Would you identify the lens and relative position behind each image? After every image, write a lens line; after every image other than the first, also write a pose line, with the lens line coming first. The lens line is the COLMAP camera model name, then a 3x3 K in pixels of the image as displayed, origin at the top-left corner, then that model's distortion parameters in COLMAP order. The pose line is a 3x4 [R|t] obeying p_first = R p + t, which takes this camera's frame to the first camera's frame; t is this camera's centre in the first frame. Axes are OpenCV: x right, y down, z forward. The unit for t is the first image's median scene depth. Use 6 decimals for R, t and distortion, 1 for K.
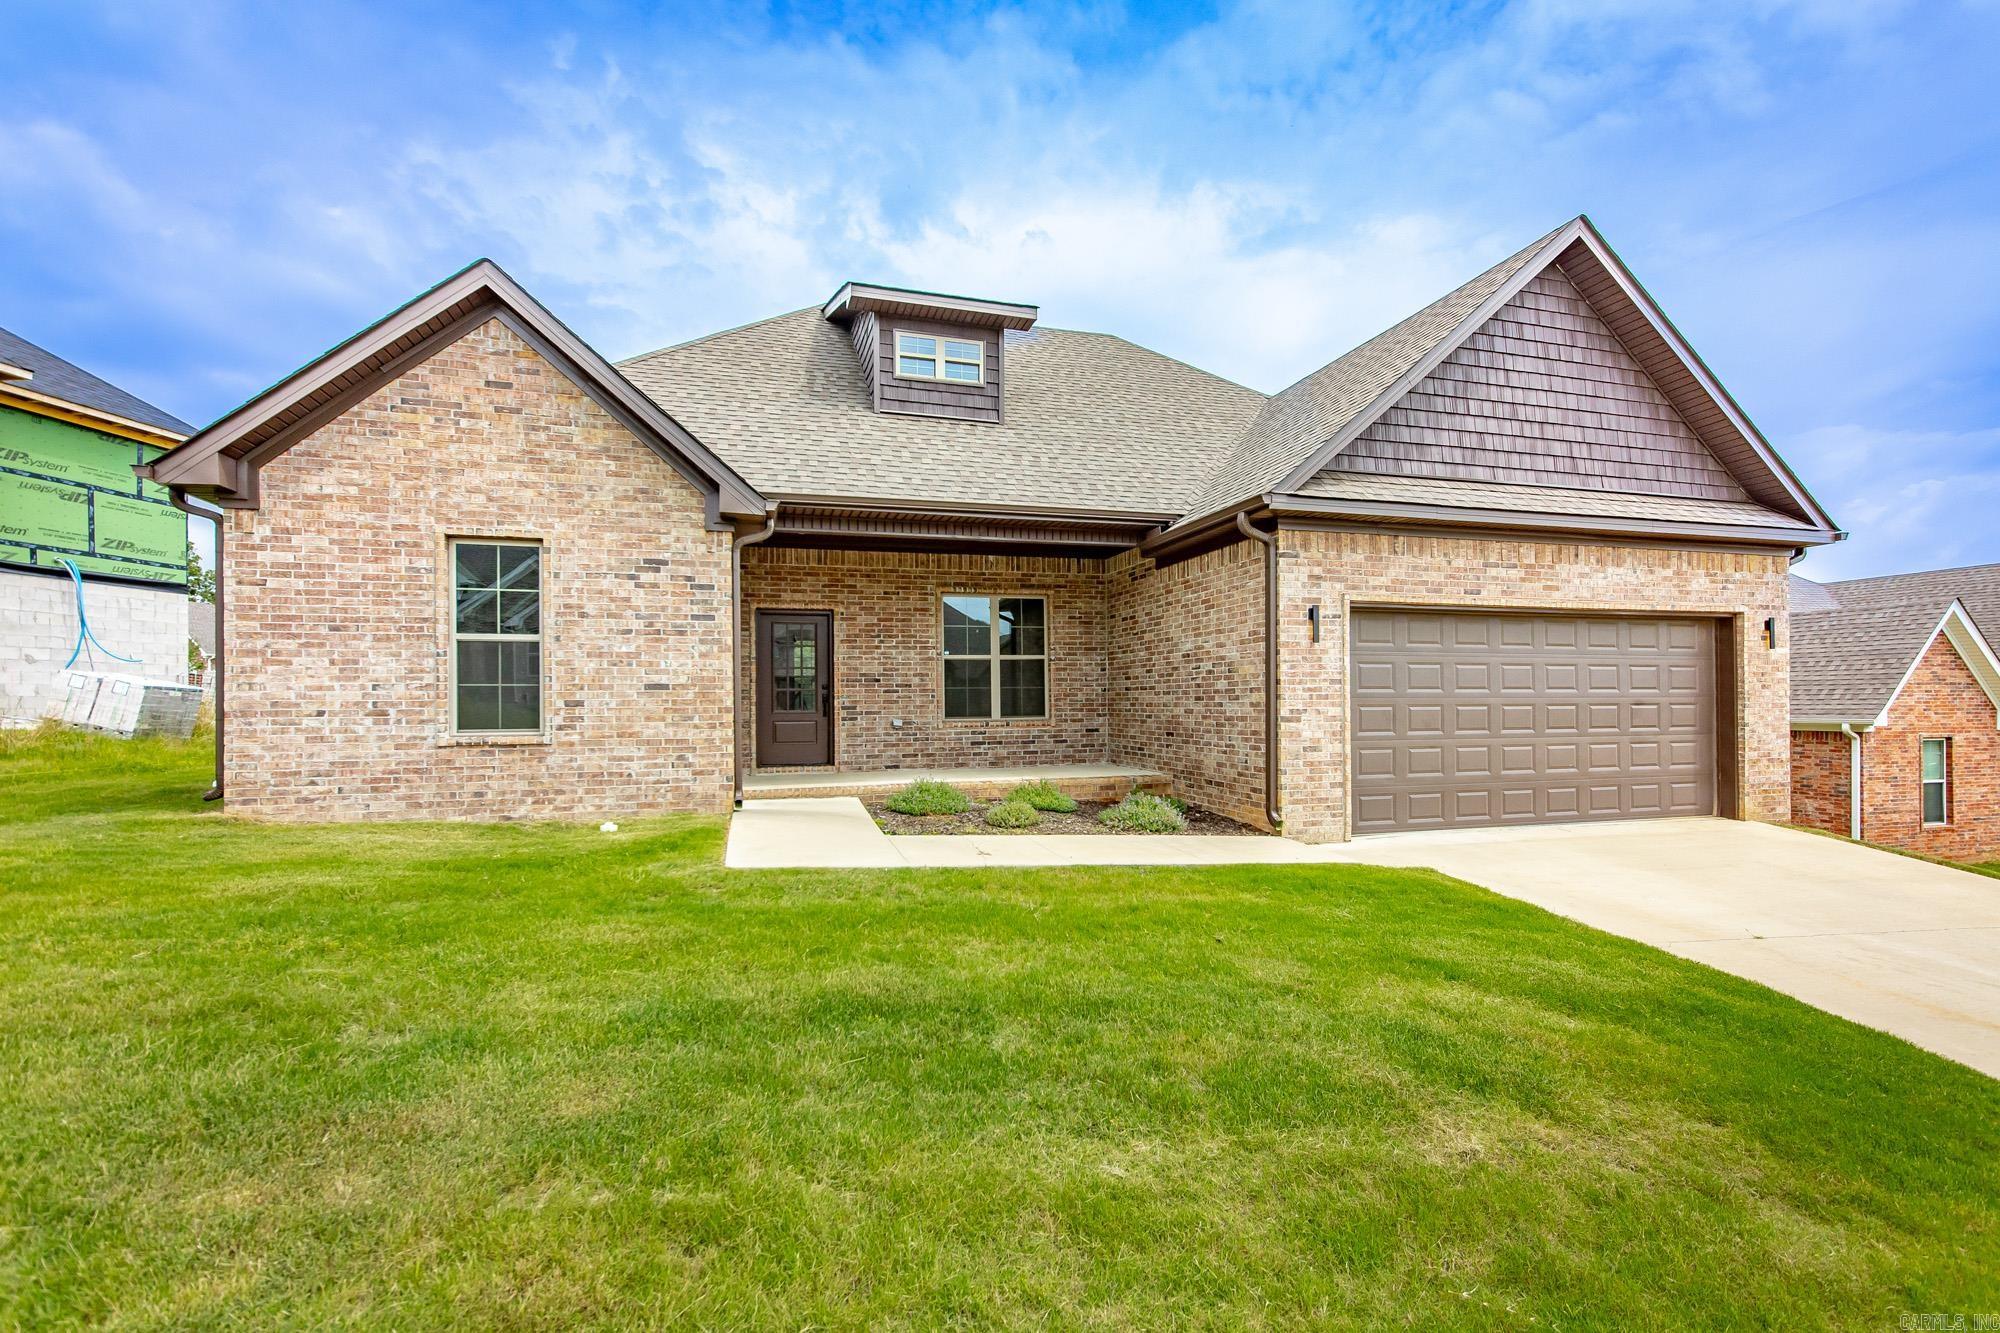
lens RADIAL K [[873.9, 0, 1000.2], [0, 873.9, 699.8], [0, 0, 1]] dist [0.000651, -0.000194]
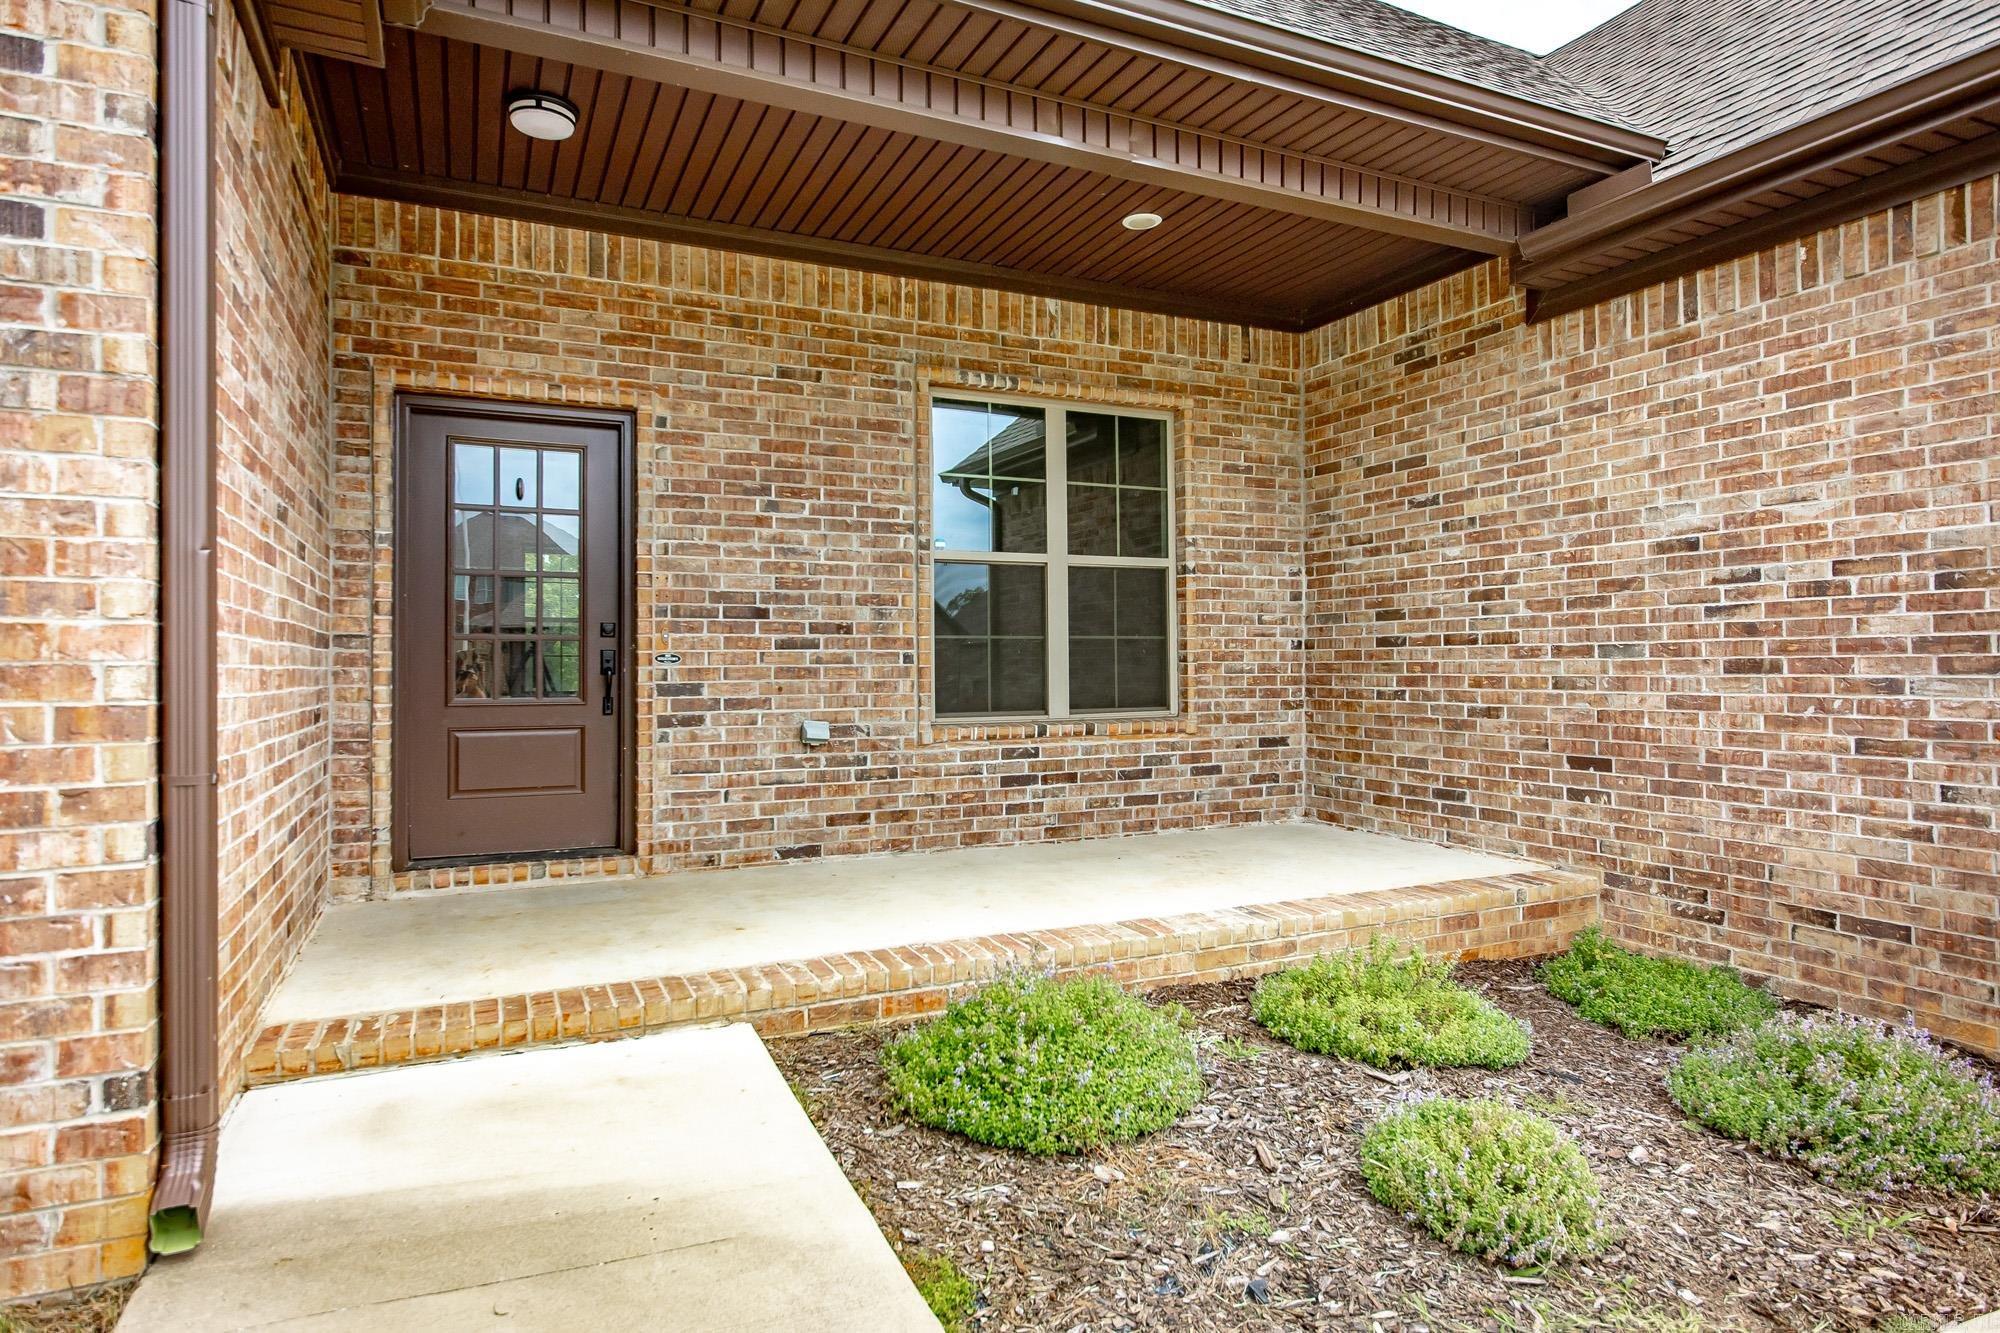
lens RADIAL K [[1137.6, 0, 1000.6], [0, 1137.6, 657.8], [0, 0, 1]] dist [0.000040, 0.000827]
pose [[0.987153, 0.004530, 0.159714, -0.147644], [-0.003423, 0.999968, -0.007206, -0.000991], [-0.159742, 0.006567, 0.987137, 0.655178]]
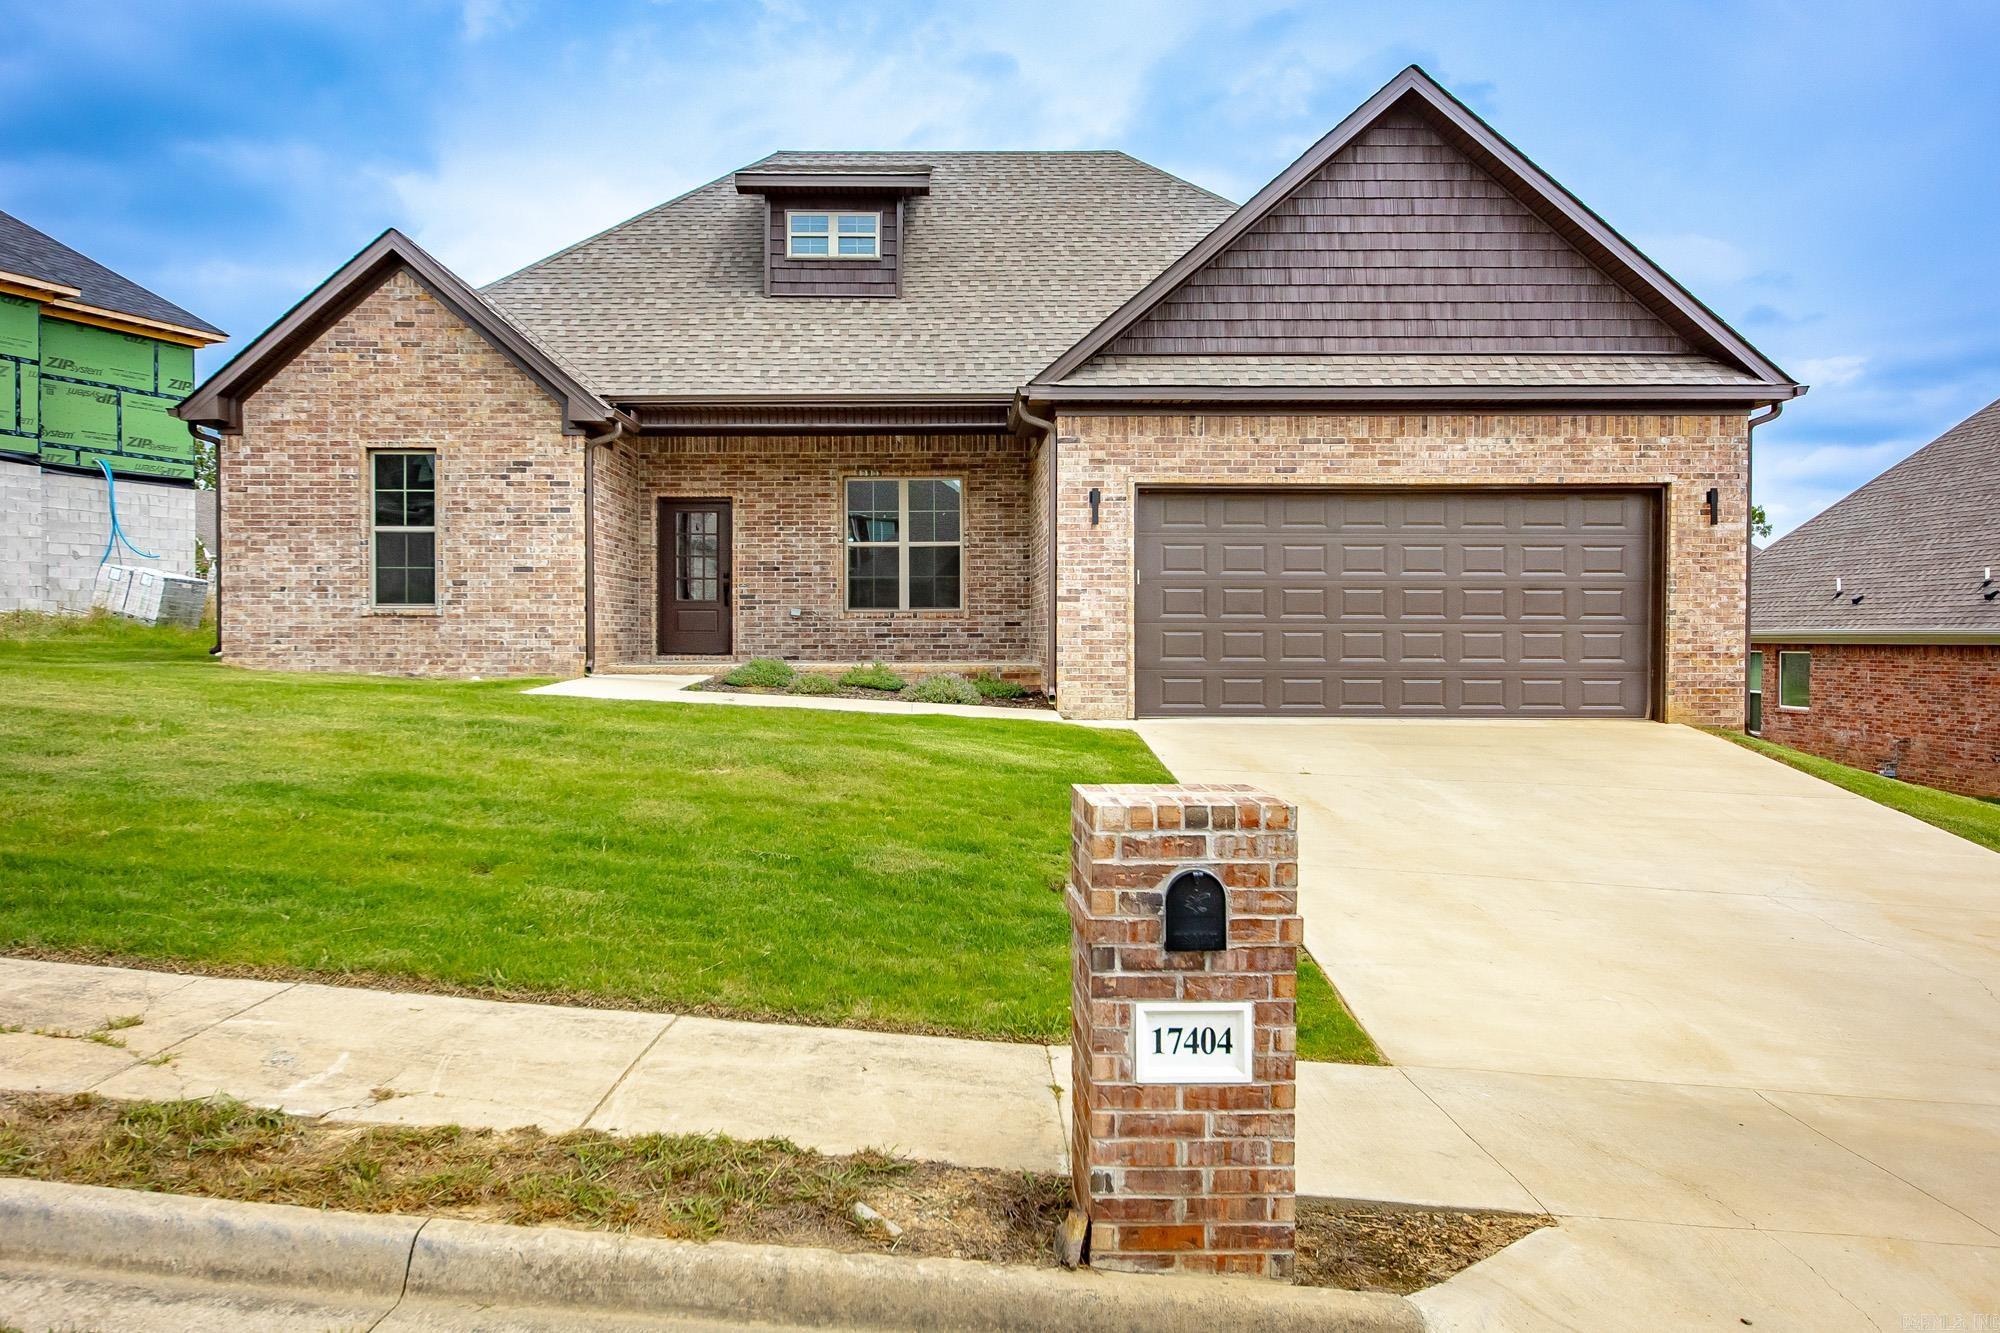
lens RADIAL K [[1489.8, 0, 937.5], [0, 1489.8, 660.3], [0, 0, 1]] dist [-0.001208, -0.001692]
pose [[0.959844, 0.012686, -0.280248, 0.627975], [-0.006800, 0.999736, 0.021965, 0.053033], [0.280453, -0.019177, 0.959676, -0.689049]]
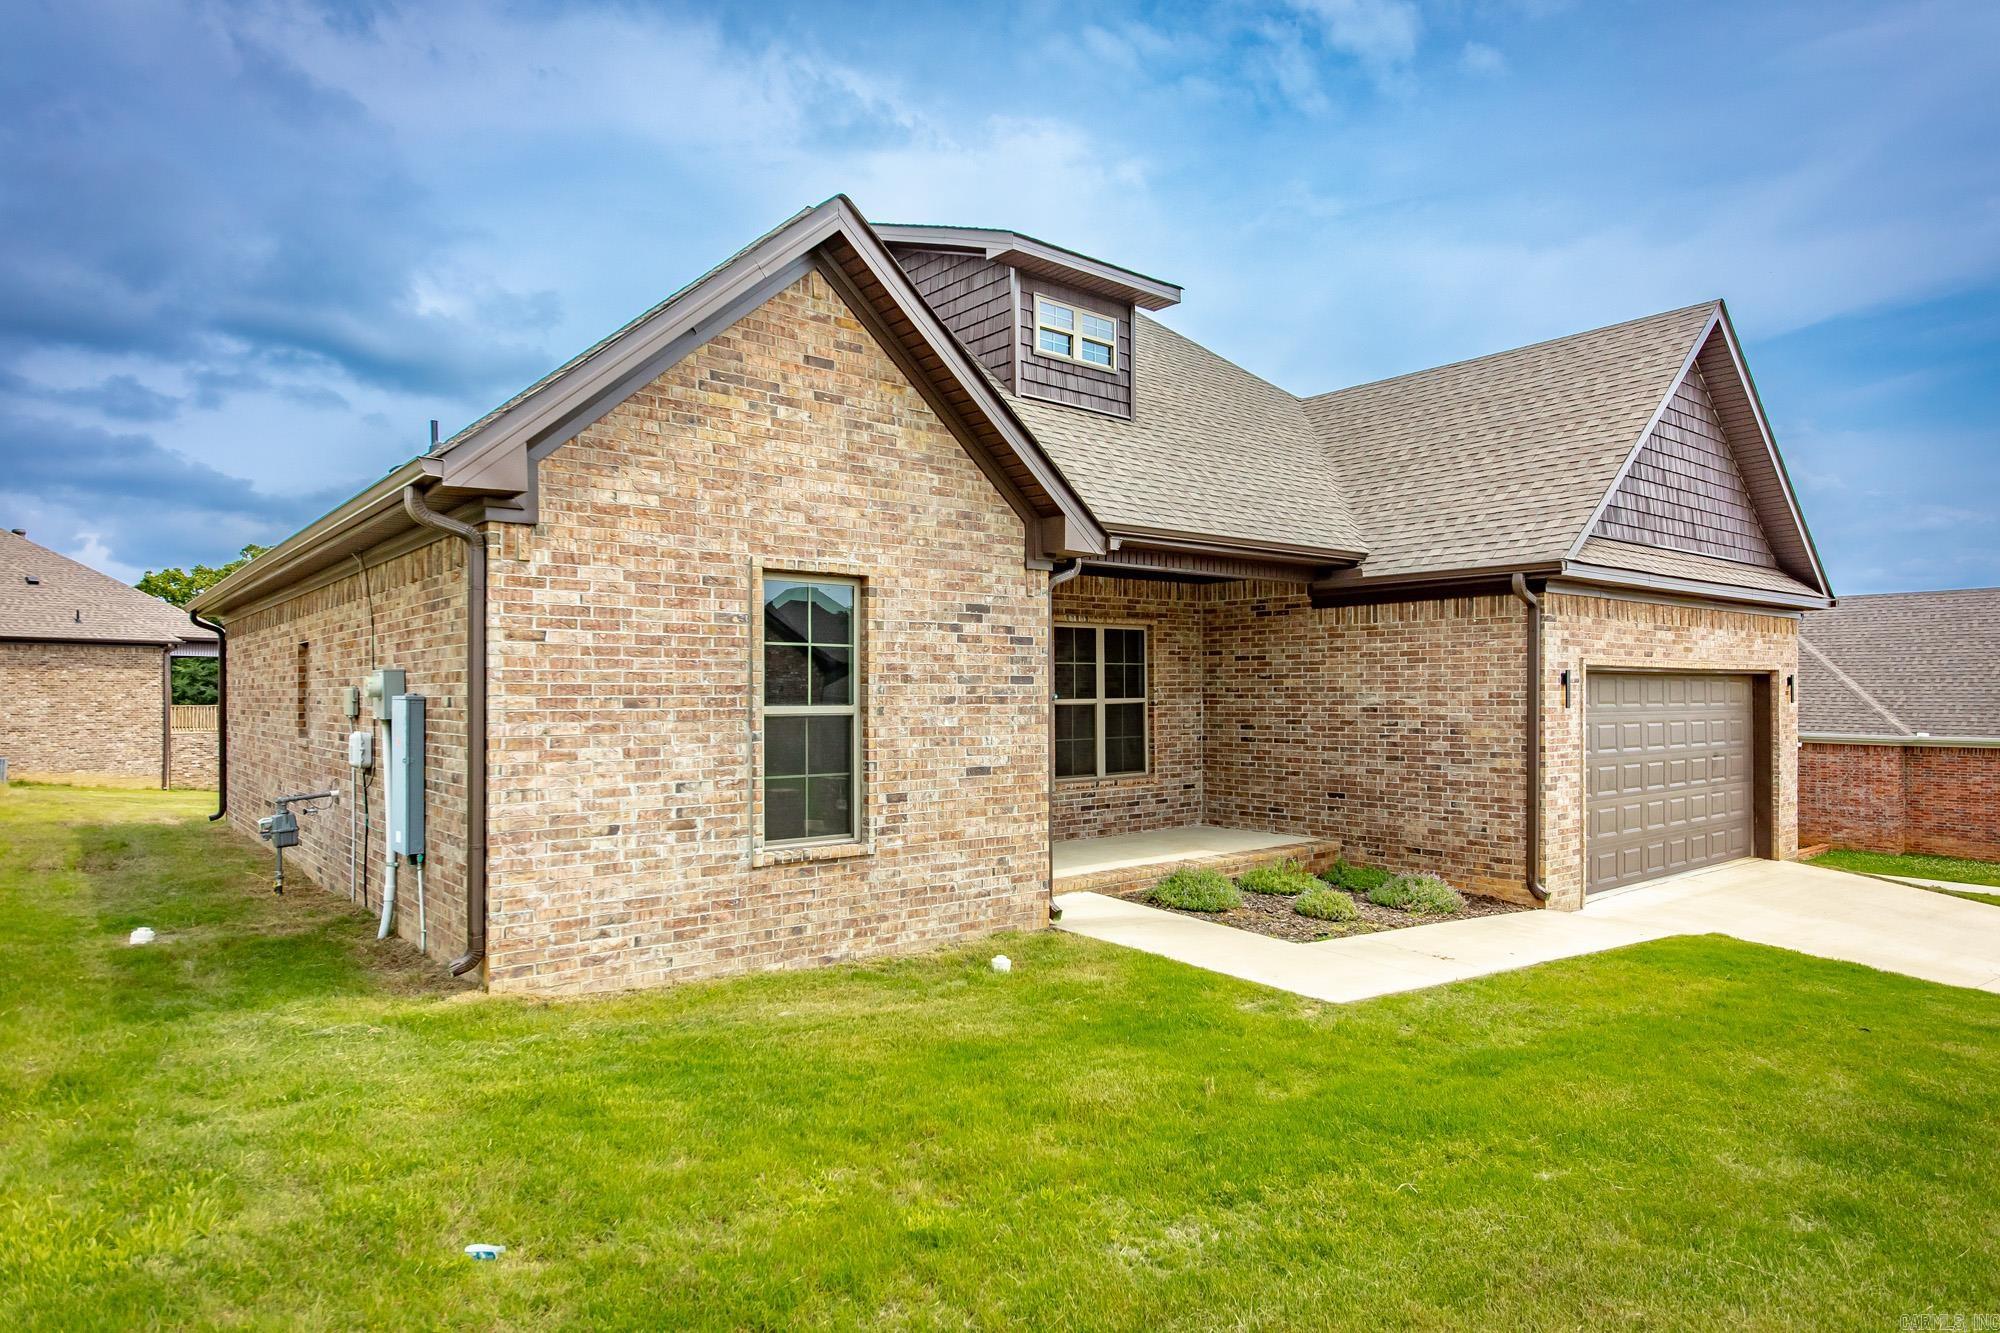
lens RADIAL K [[1174.4, 0, 1003.0], [0, 1174.4, 694.1], [0, 0, 1]] dist [-0.001316, 0.000642]
pose [[0.917995, 0.004490, 0.396567, -0.688593], [-0.005334, 0.999985, 0.001026, -0.073562], [-0.396557, -0.003057, 0.918005, 0.039123]]
